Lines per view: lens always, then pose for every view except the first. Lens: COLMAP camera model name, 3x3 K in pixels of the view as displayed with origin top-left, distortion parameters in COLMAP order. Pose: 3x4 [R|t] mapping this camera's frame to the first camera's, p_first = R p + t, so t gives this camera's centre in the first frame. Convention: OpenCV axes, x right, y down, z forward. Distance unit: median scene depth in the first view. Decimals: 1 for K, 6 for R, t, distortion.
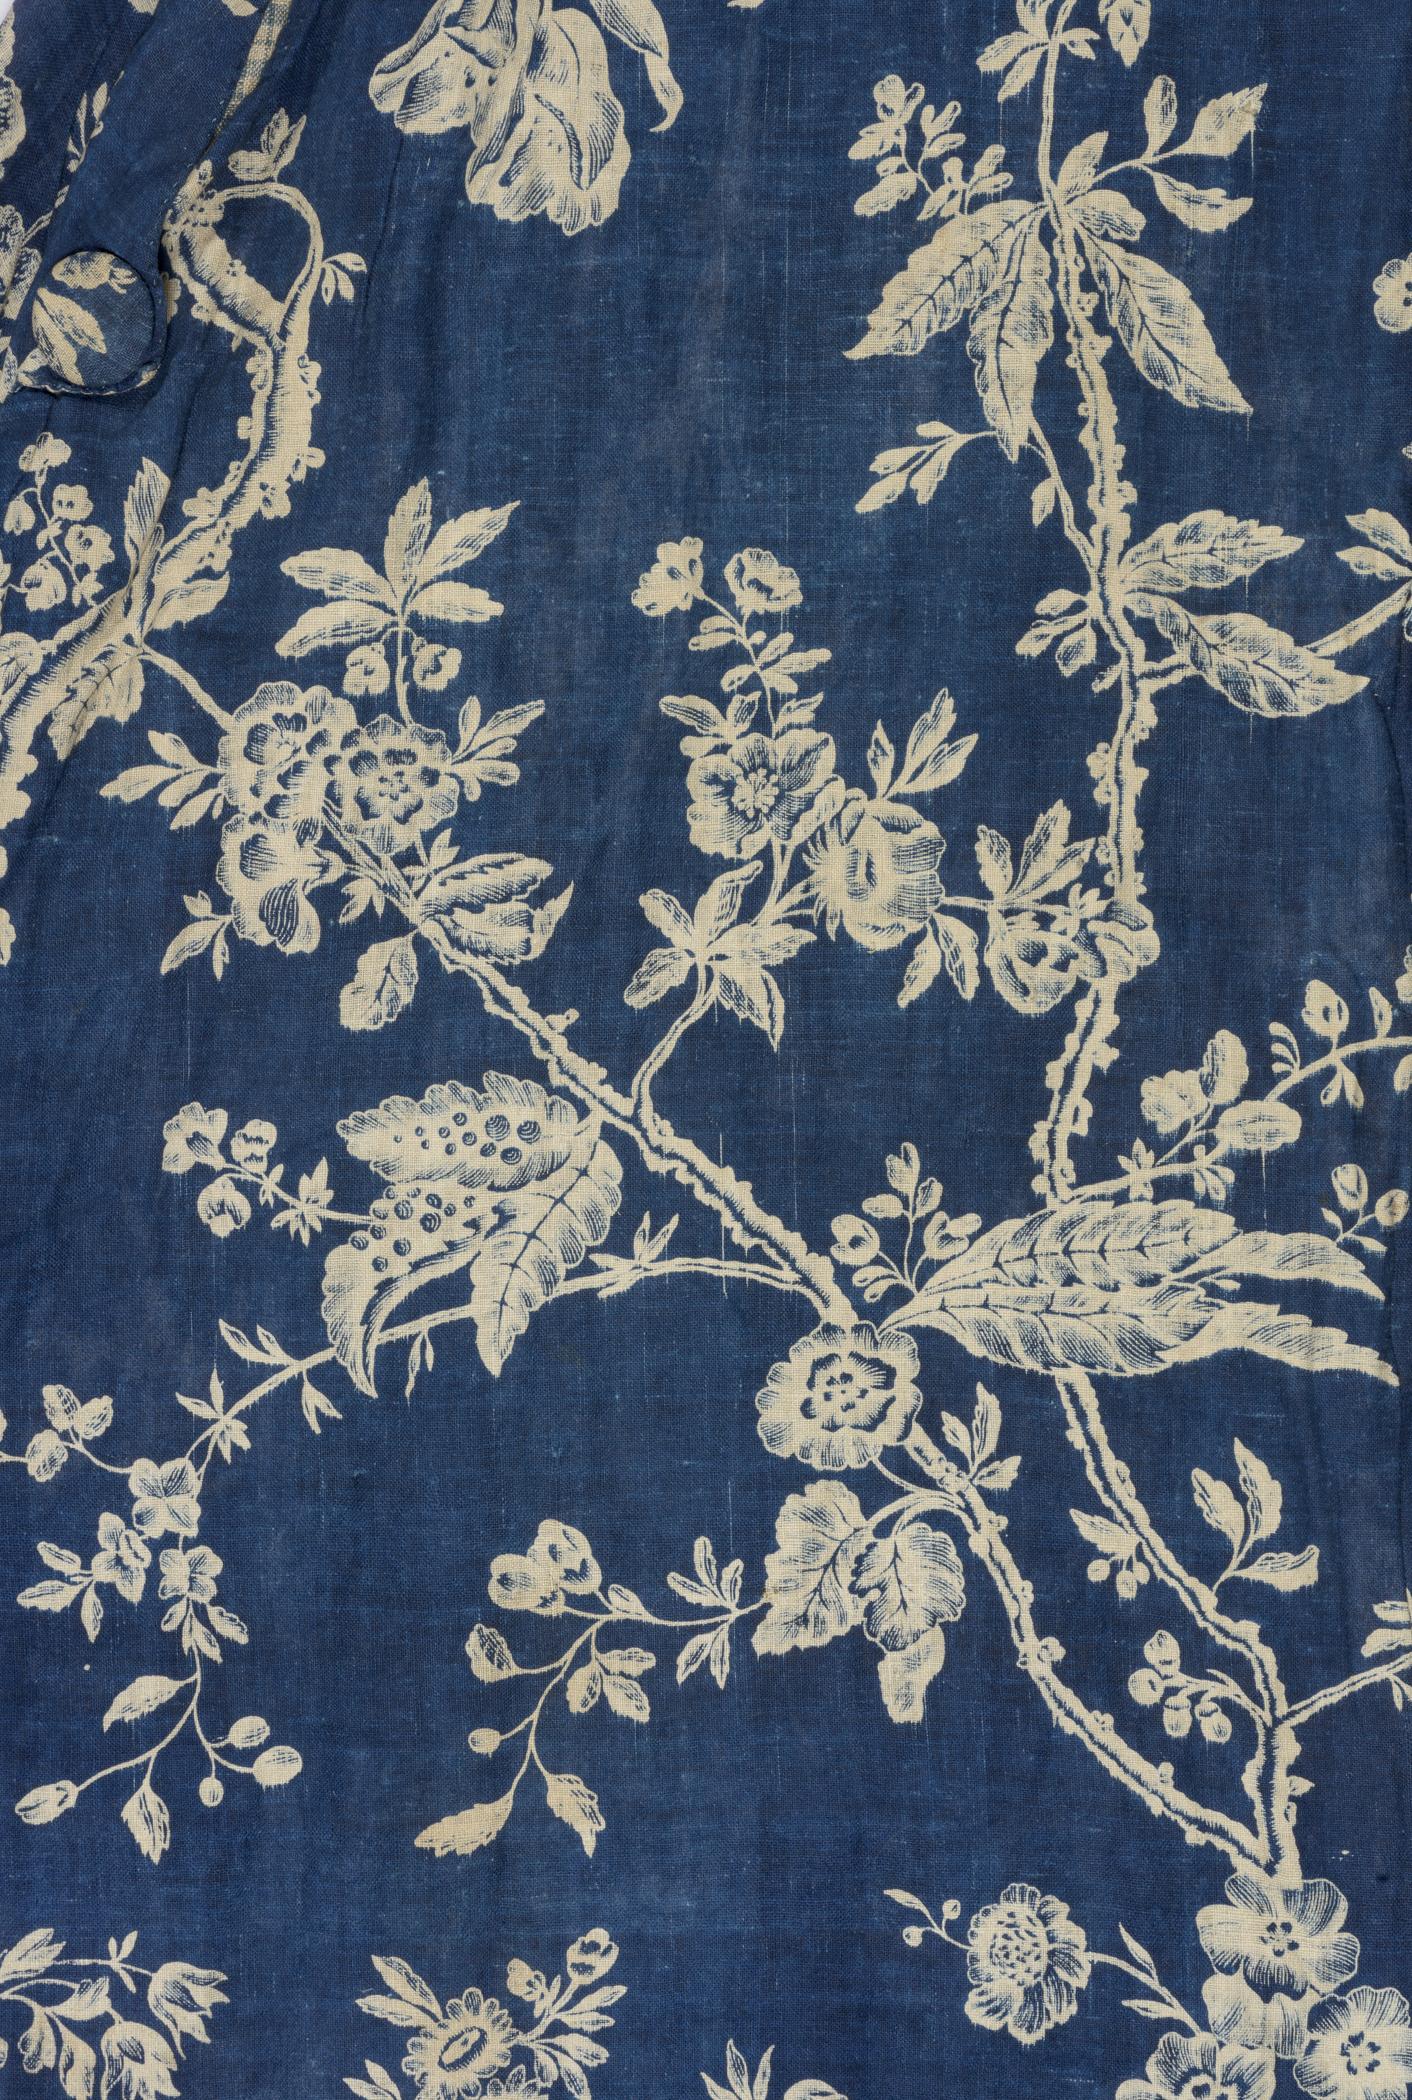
lens RADIAL K [[3562.9, 0, 707.8], [0, 3562.9, 1047.1], [0, 0, 1]] dist [0.039841, 0.000000]
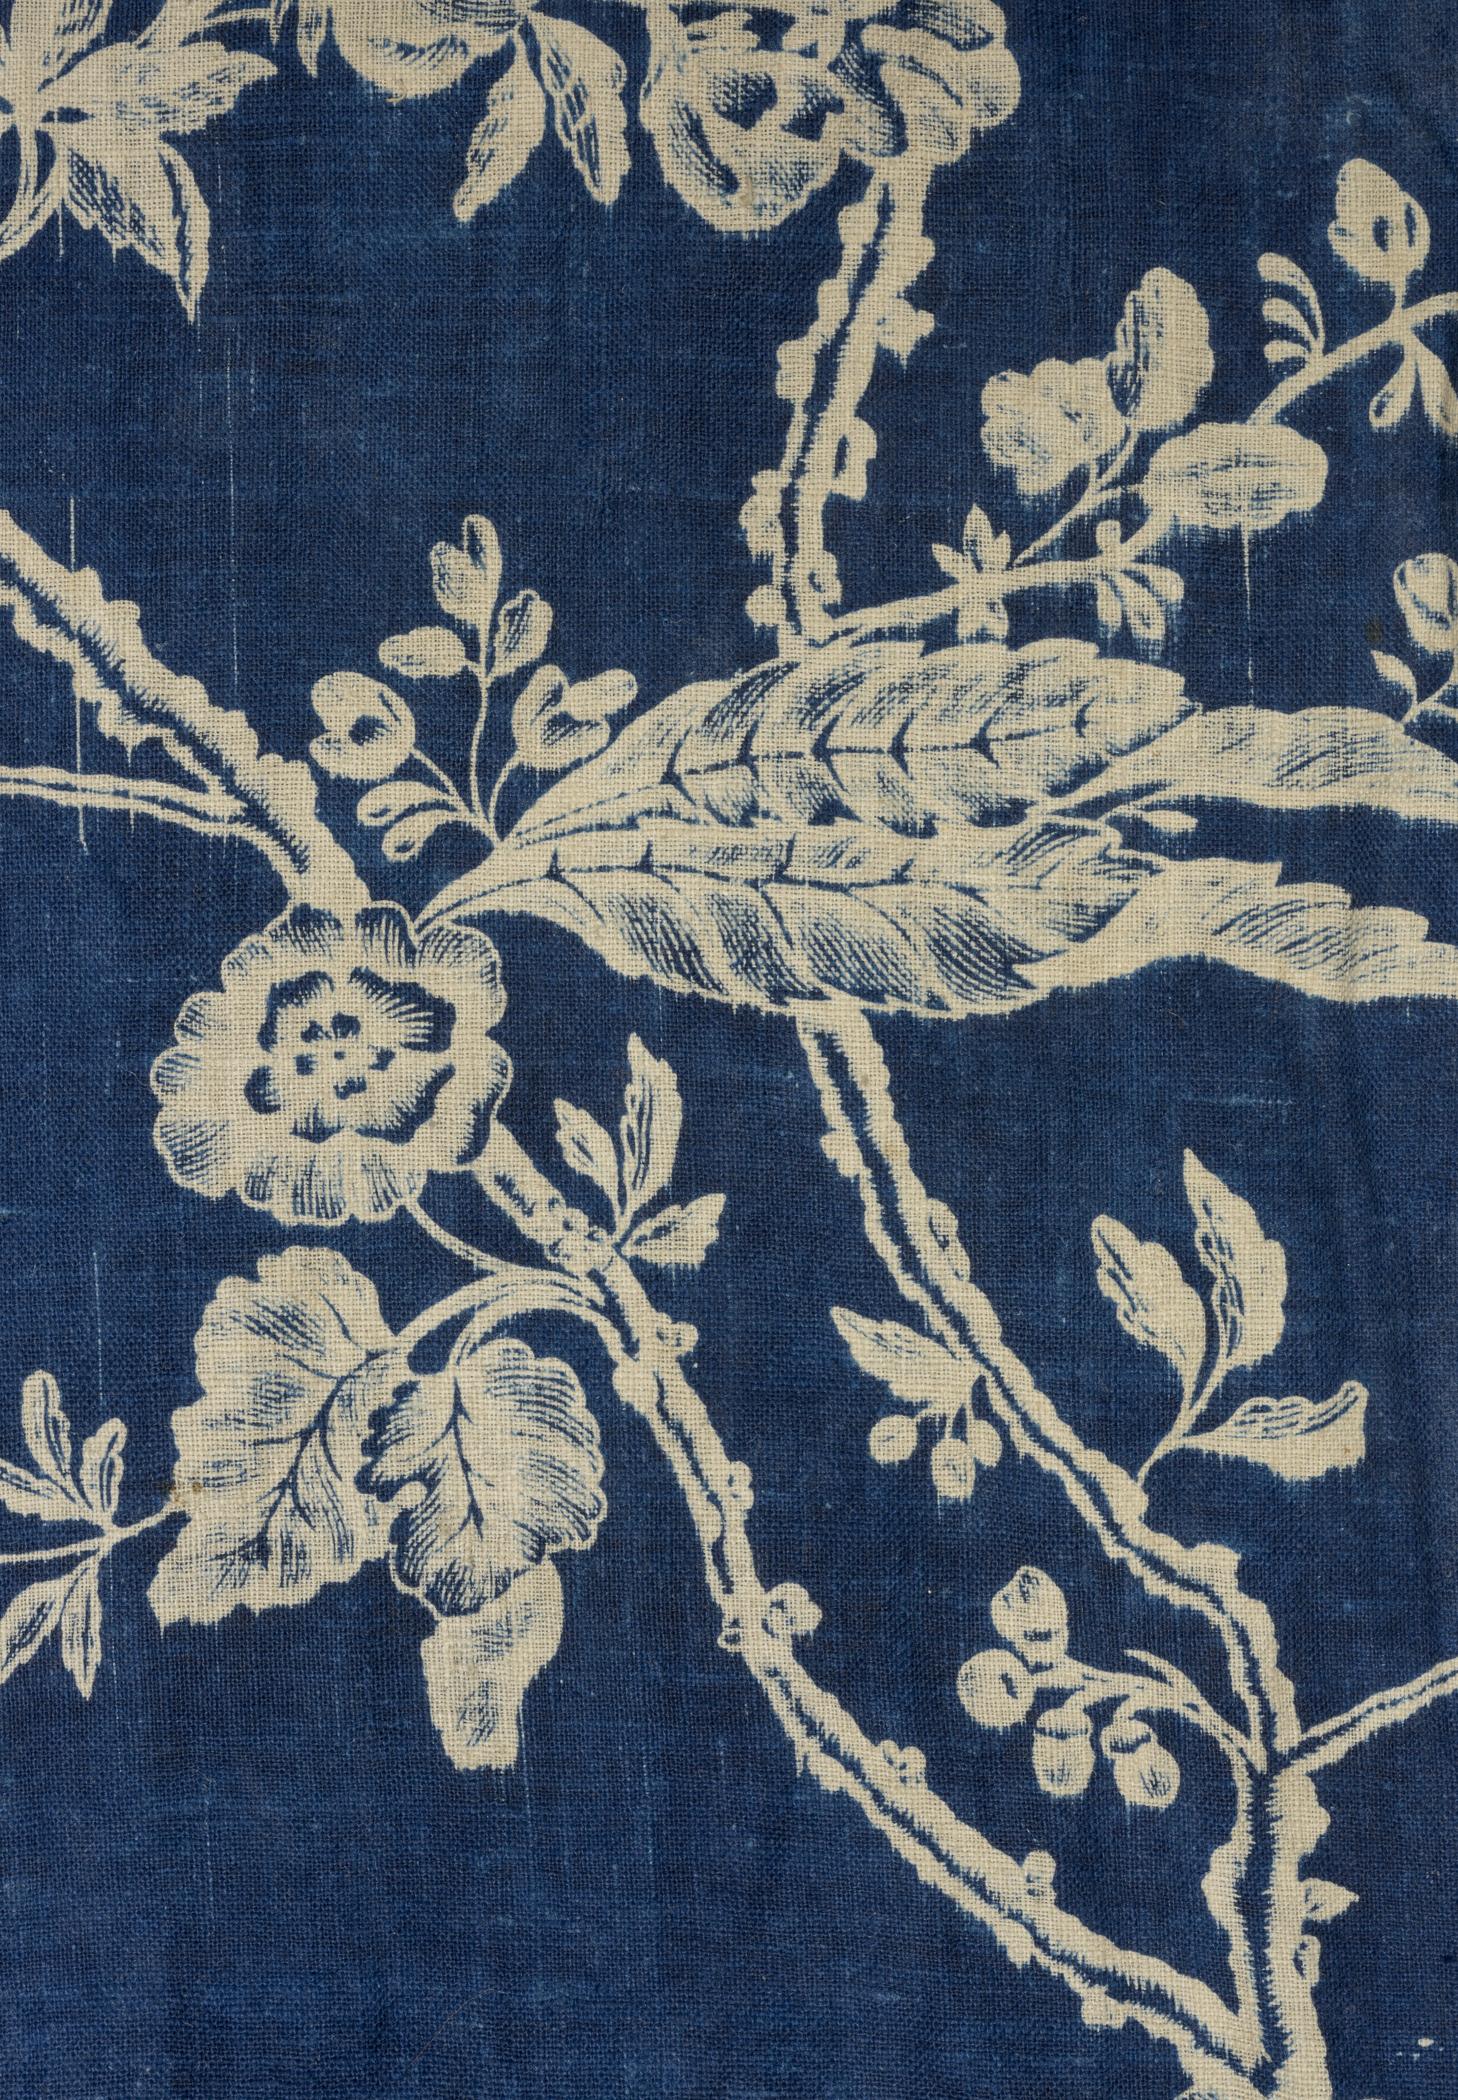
lens RADIAL K [[3855.8, 0, 727.2], [0, 3855.8, 1053.1], [0, 0, 1]] dist [0.026034, 0.000000]
pose [[0.999986, -0.003687, 0.003684, 0.086413], [0.003674, 0.999987, 0.003515, 0.094807], [-0.003697, -0.003501, 0.999987, 0.499411]]
